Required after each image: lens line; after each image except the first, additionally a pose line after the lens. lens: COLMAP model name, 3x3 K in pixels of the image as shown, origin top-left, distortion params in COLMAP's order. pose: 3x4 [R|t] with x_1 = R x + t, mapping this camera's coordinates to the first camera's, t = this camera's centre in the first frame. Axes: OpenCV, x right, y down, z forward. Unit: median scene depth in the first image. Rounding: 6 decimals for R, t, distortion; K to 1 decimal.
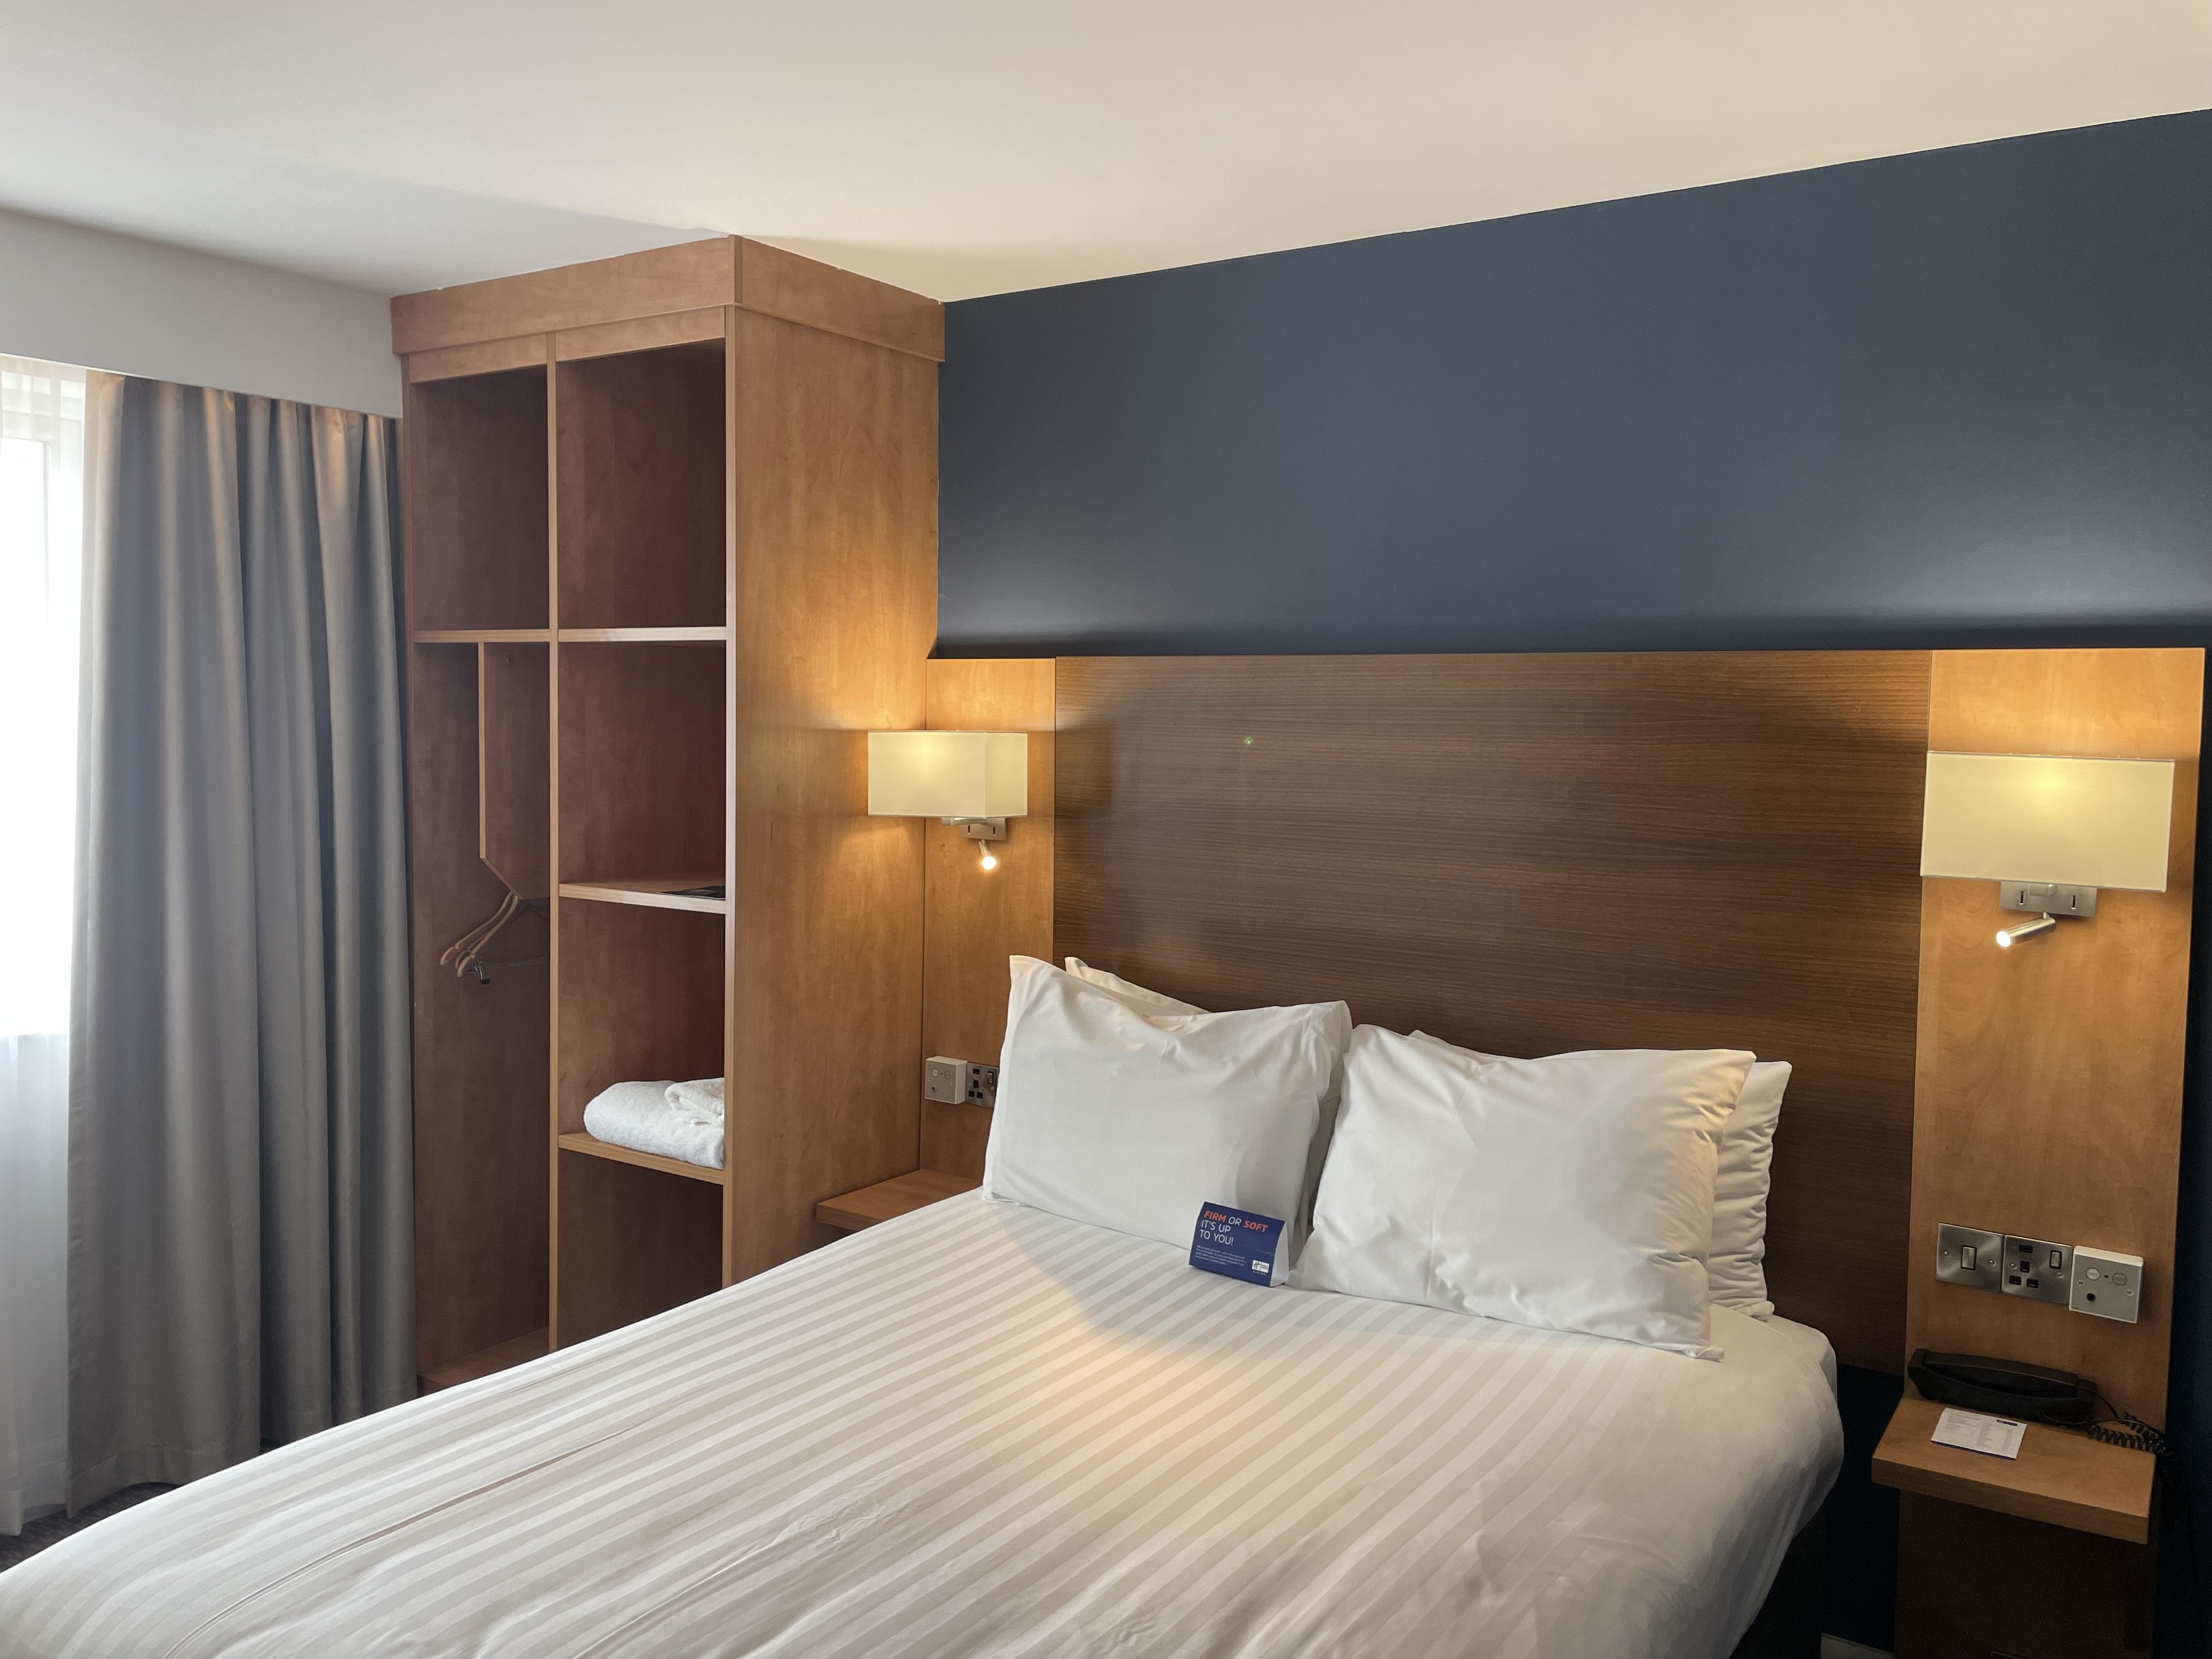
lens RADIAL K [[1693.9, 0, 1106.0], [0, 1693.9, 829.5], [0, 0, 1]] dist [0.001390, 0.000483]
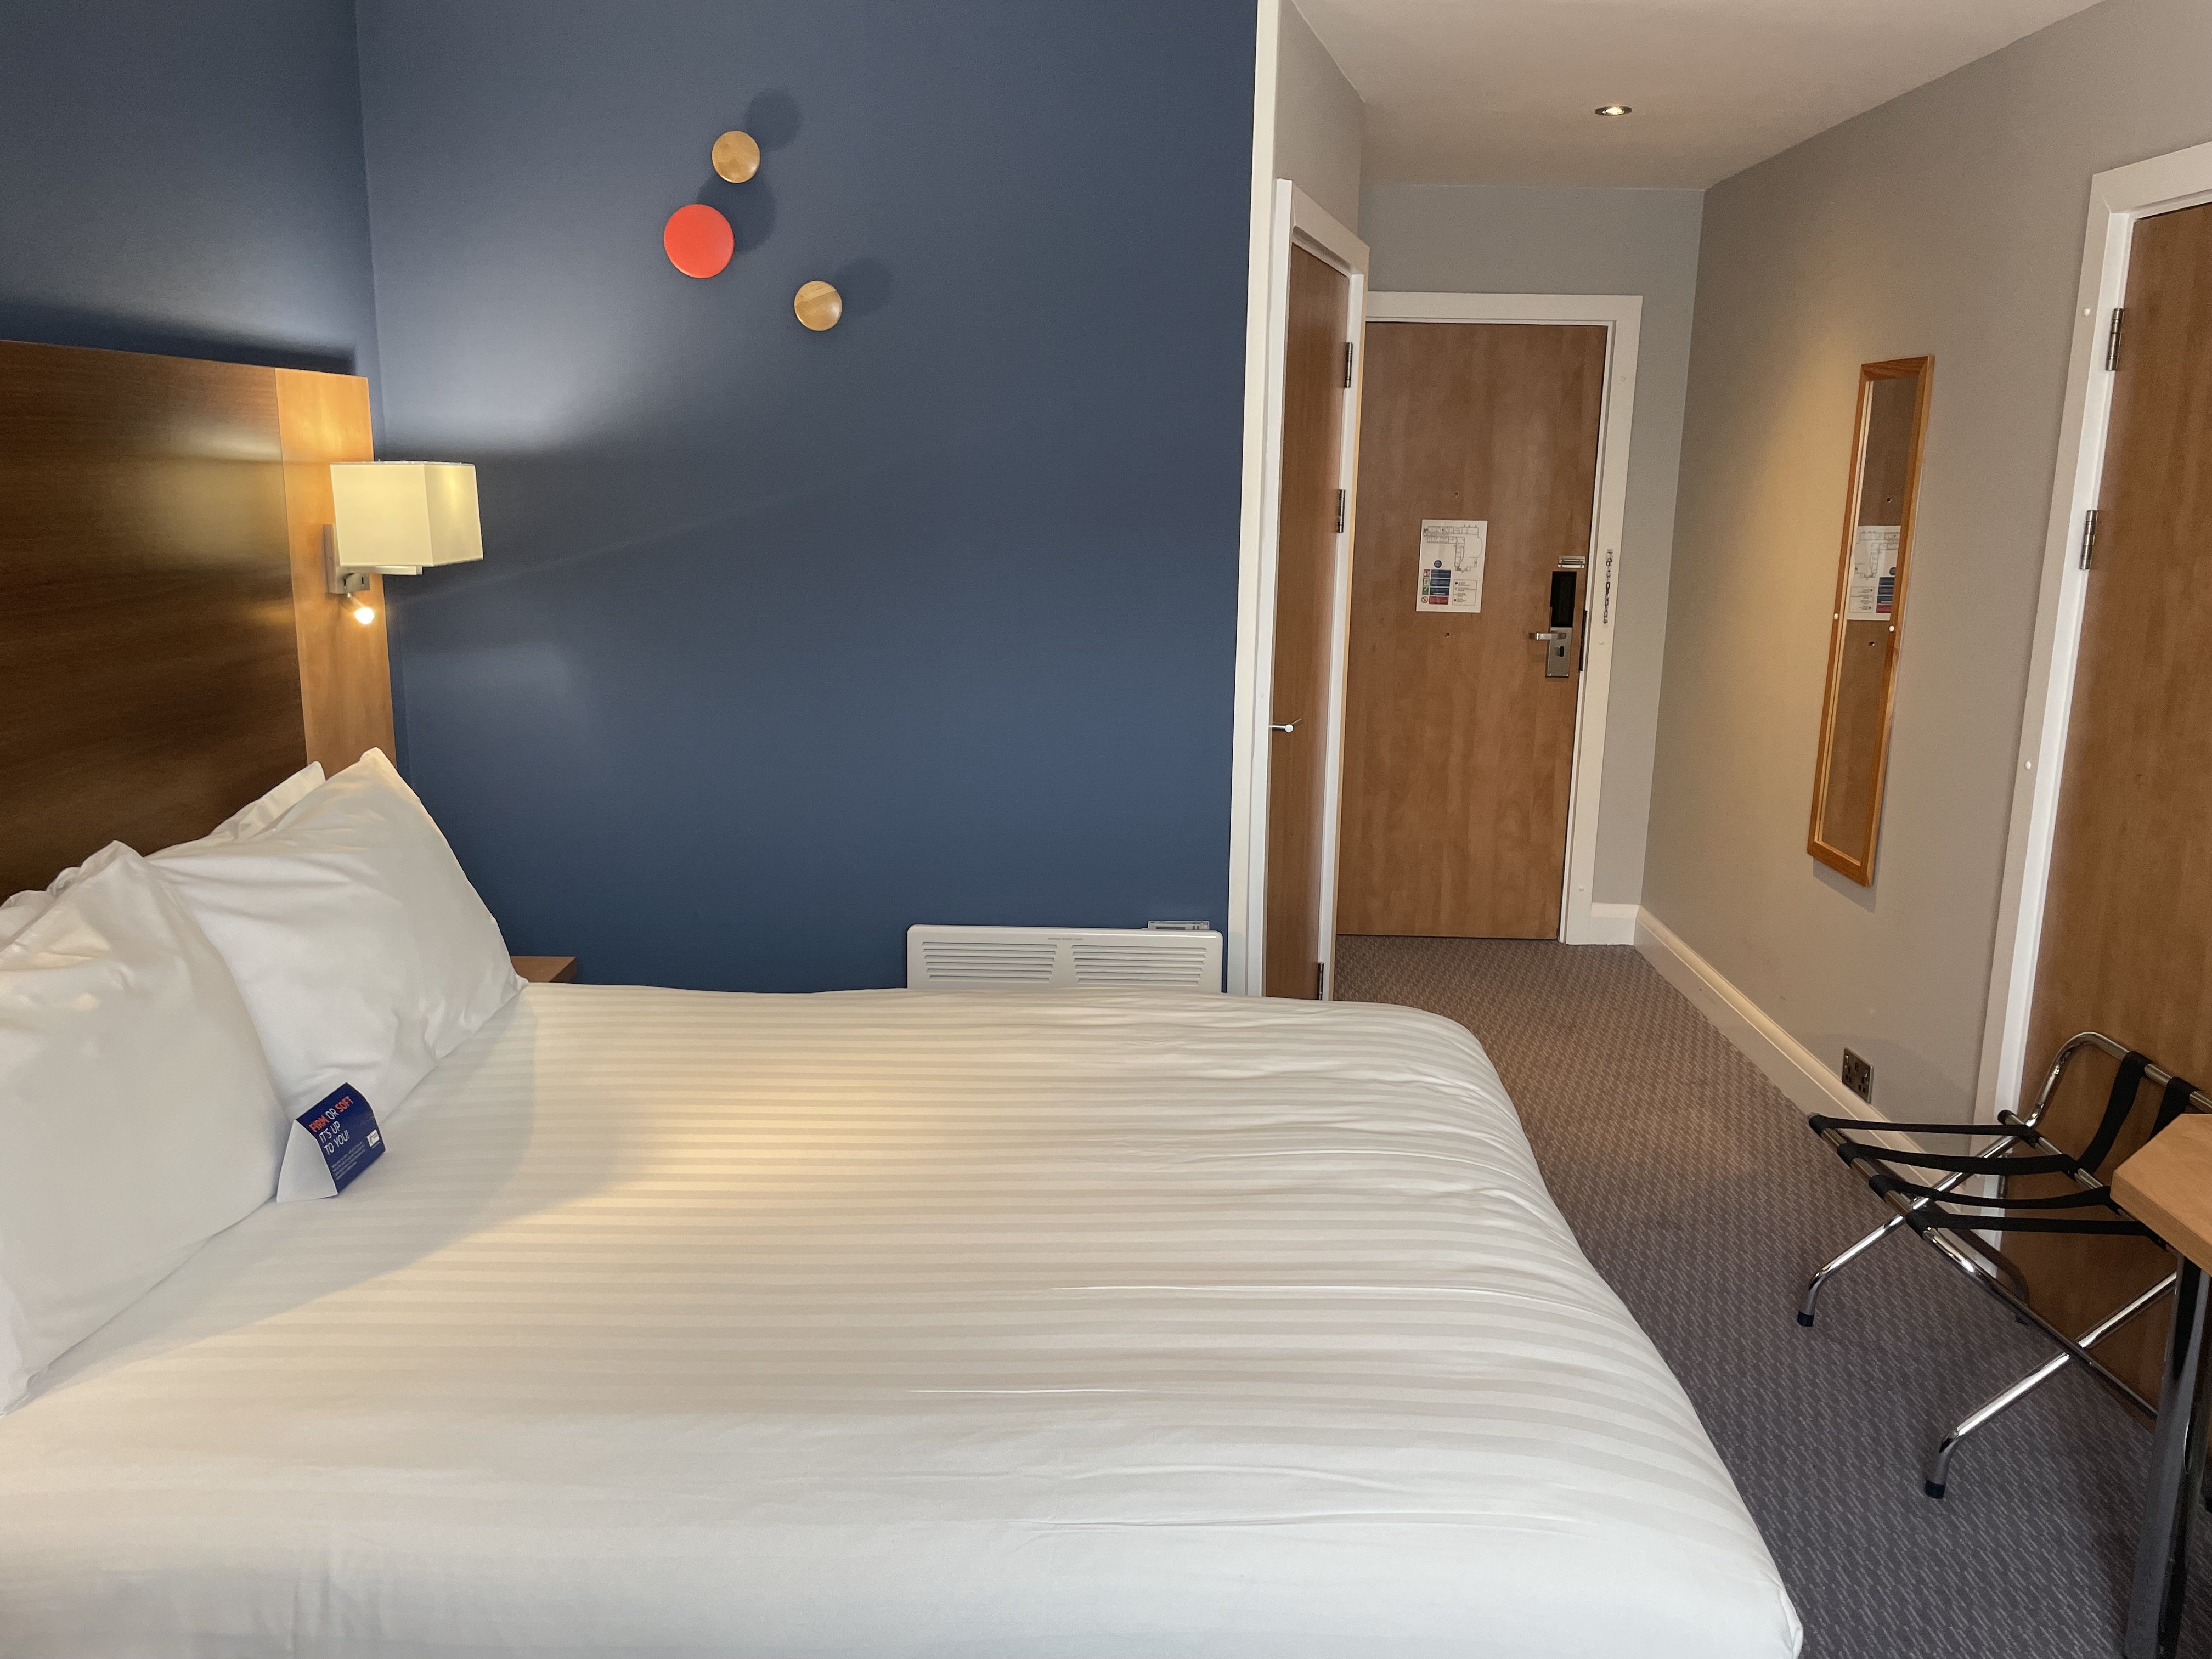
lens RADIAL K [[1693.9, 0, 1106.0], [0, 1693.9, 829.5], [0, 0, 1]] dist [0.001390, 0.000483]
pose [[-0.556904, -0.196252, 0.807058, -0.757760], [0.034231, 0.965435, 0.258386, -0.081236], [-0.829871, 0.171523, -0.530937, 1.177386]]
